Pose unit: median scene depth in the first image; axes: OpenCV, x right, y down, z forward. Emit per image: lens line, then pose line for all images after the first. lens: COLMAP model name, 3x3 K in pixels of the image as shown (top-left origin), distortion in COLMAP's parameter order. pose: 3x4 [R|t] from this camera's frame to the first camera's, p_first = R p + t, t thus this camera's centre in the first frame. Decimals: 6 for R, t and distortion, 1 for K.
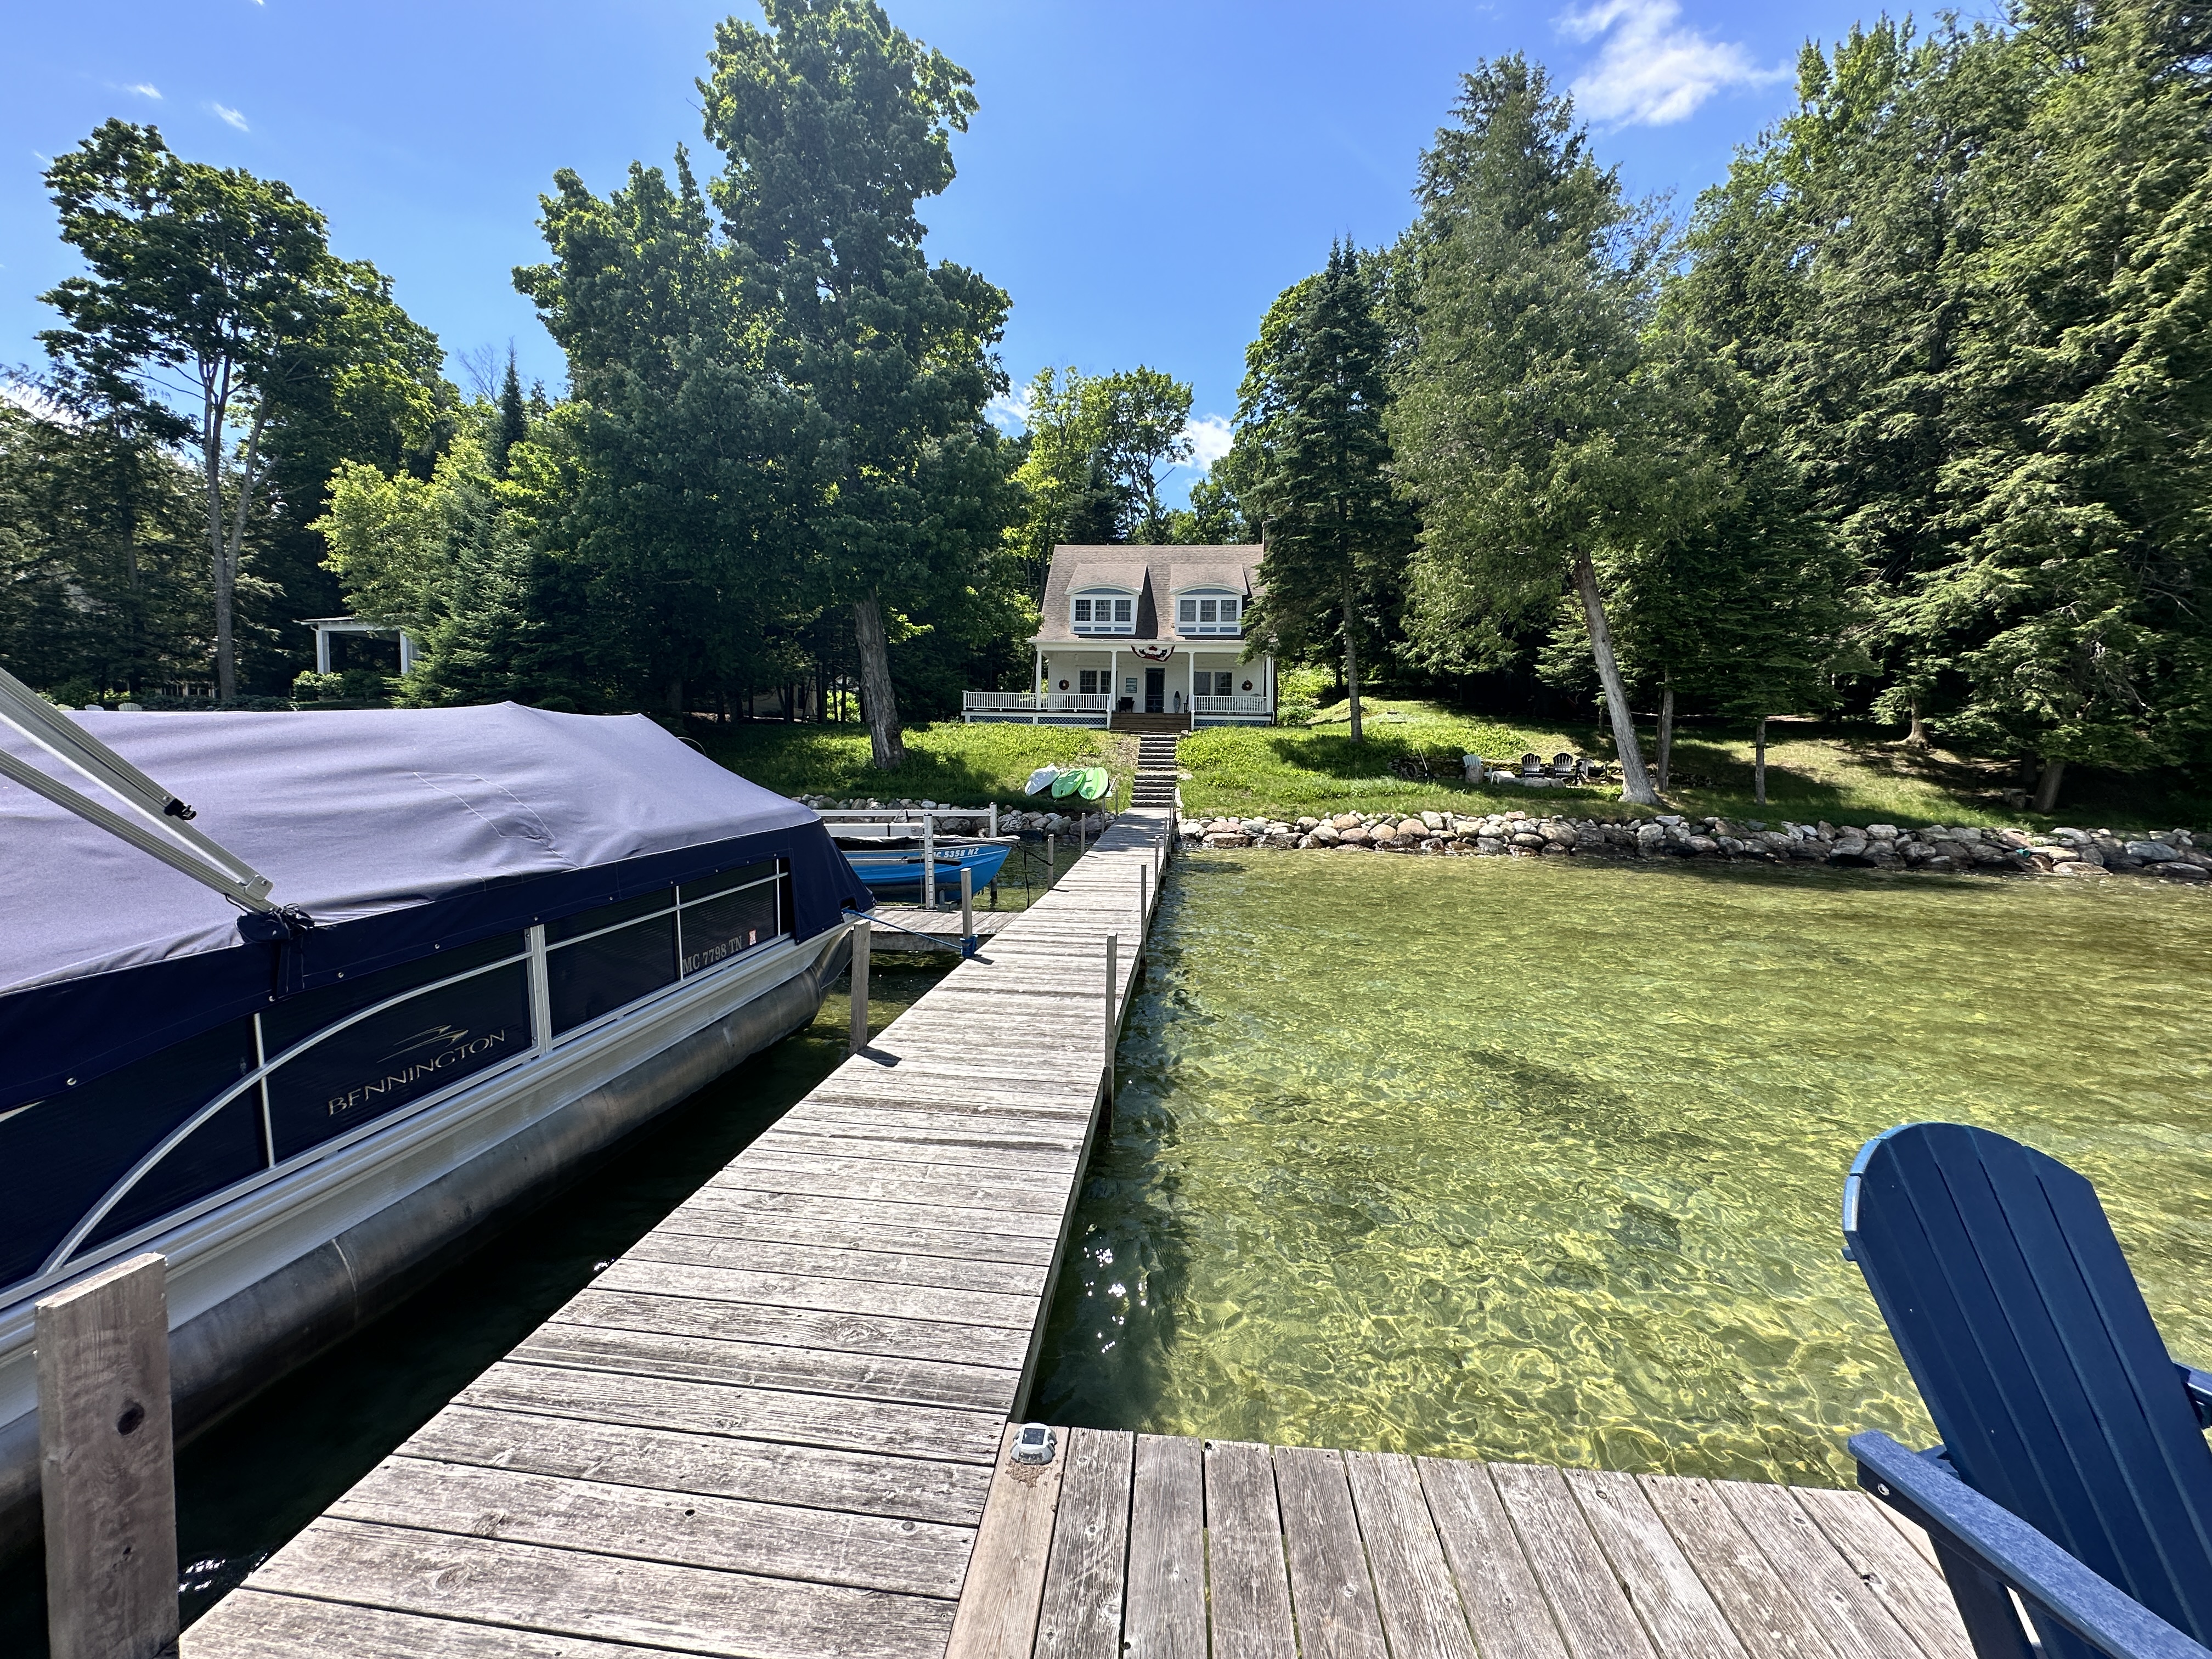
lens RADIAL K [[885.3, 0, 1096.7], [0, 885.3, 837.4], [0, 0, 1]] dist [0.000550, 0.000154]
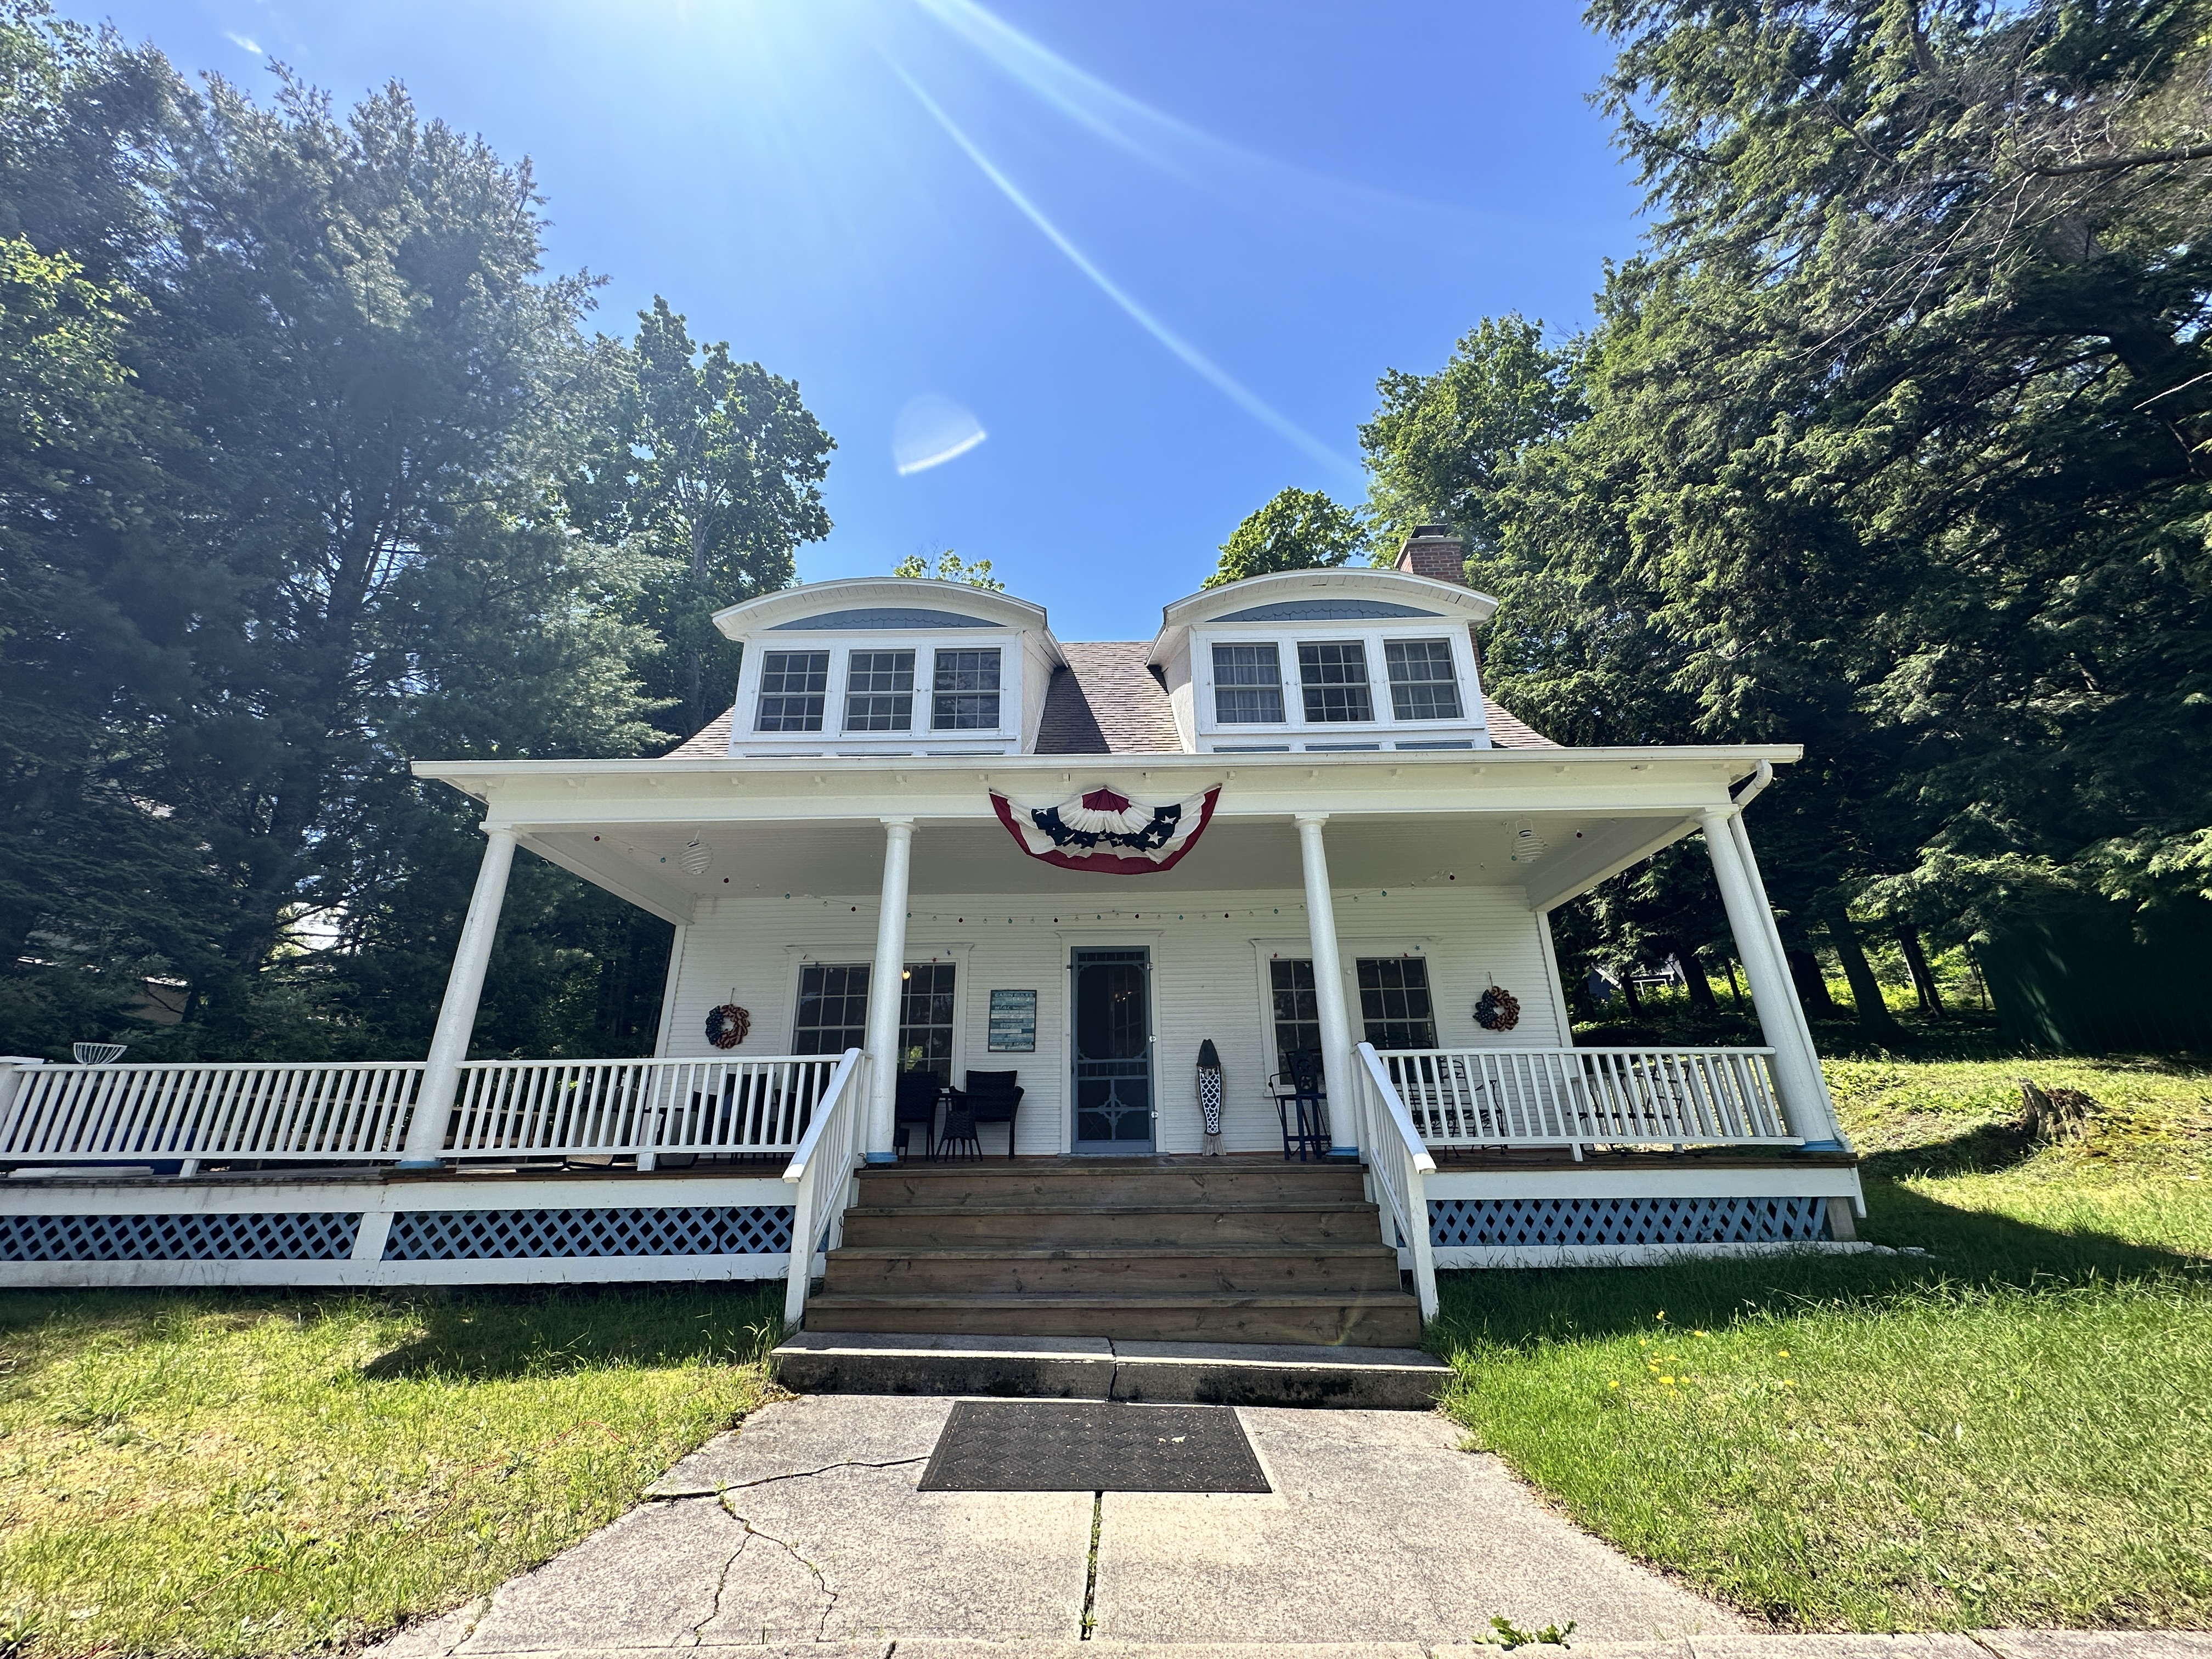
lens RADIAL K [[885.3, 0, 1105.5], [0, 885.3, 837.2], [0, 0, 1]] dist [0.000550, 0.000154]
pose [[0.996199, -0.001832, 0.087092, 0.046987], [0.036982, 0.914107, -0.403783, -0.130343], [-0.078872, 0.405469, 0.910700, 0.828408]]
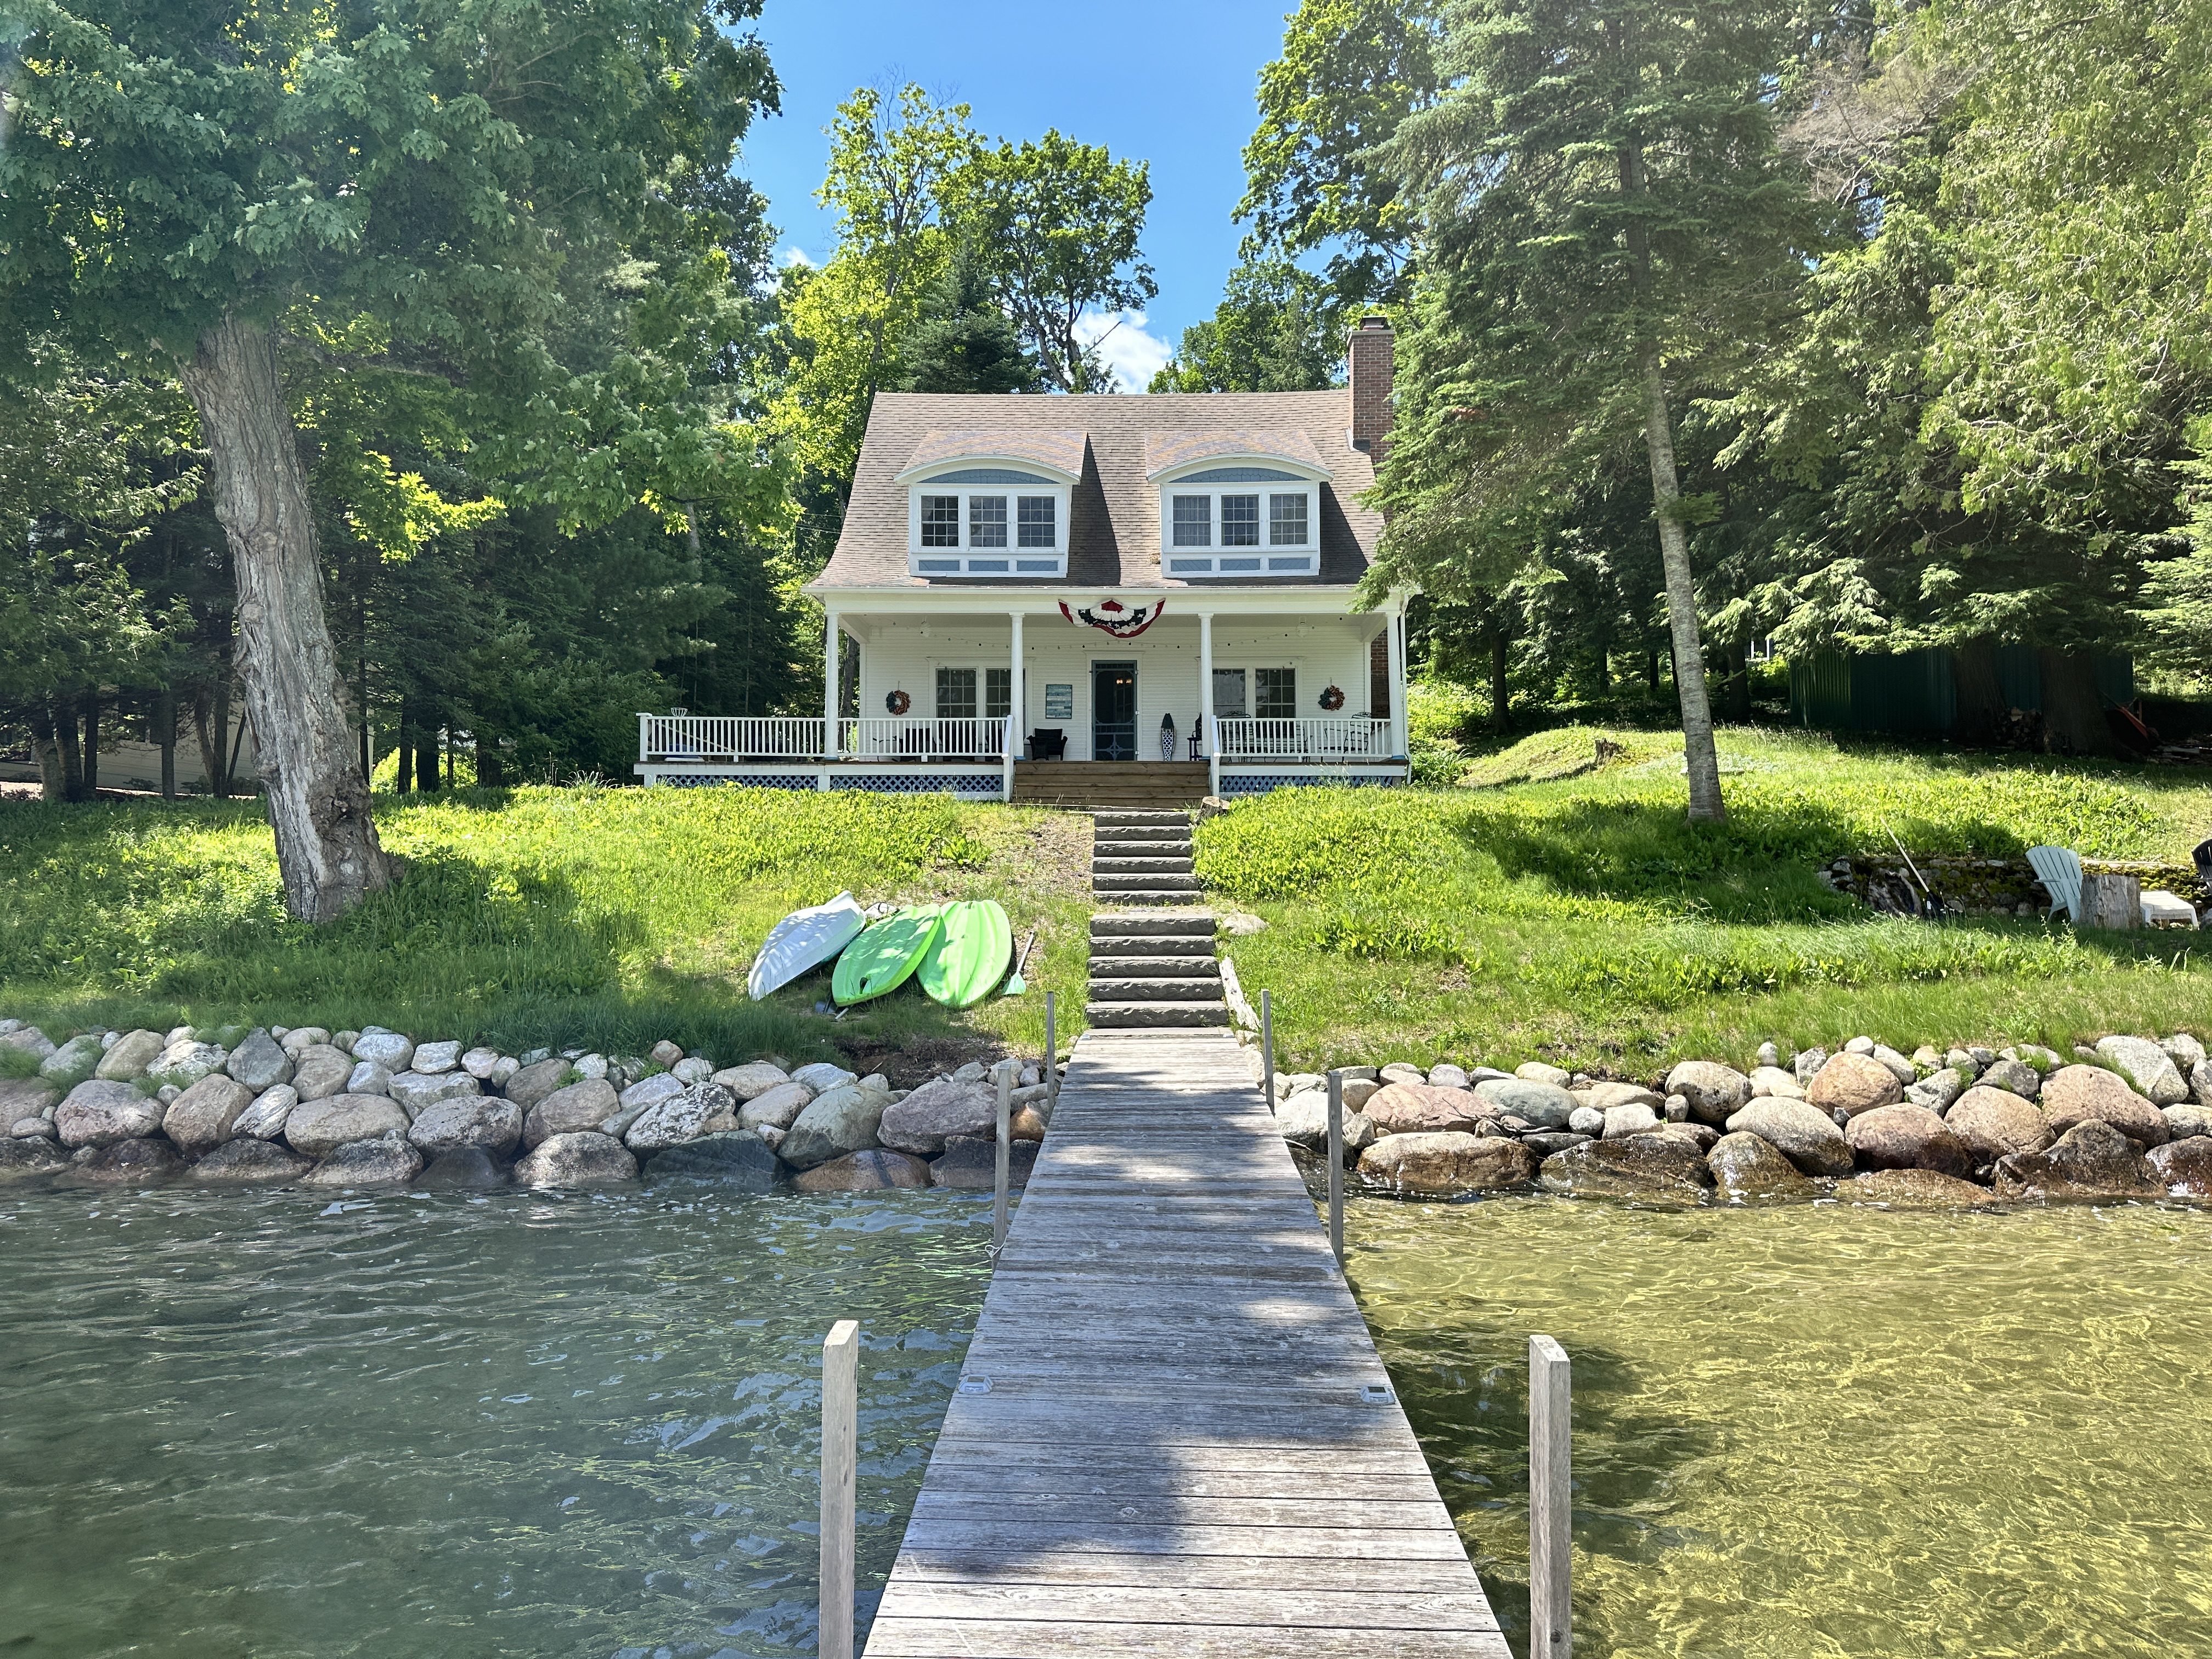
lens RADIAL K [[1574.9, 0, 1107.3], [0, 1574.9, 828.2], [0, 0, 1]] dist [0.054178, -0.001132]
pose [[0.996660, -0.014491, 0.080373, 0.001092], [0.023956, 0.992715, -0.118081, -0.024911], [-0.078076, 0.119612, 0.989746, 0.287286]]
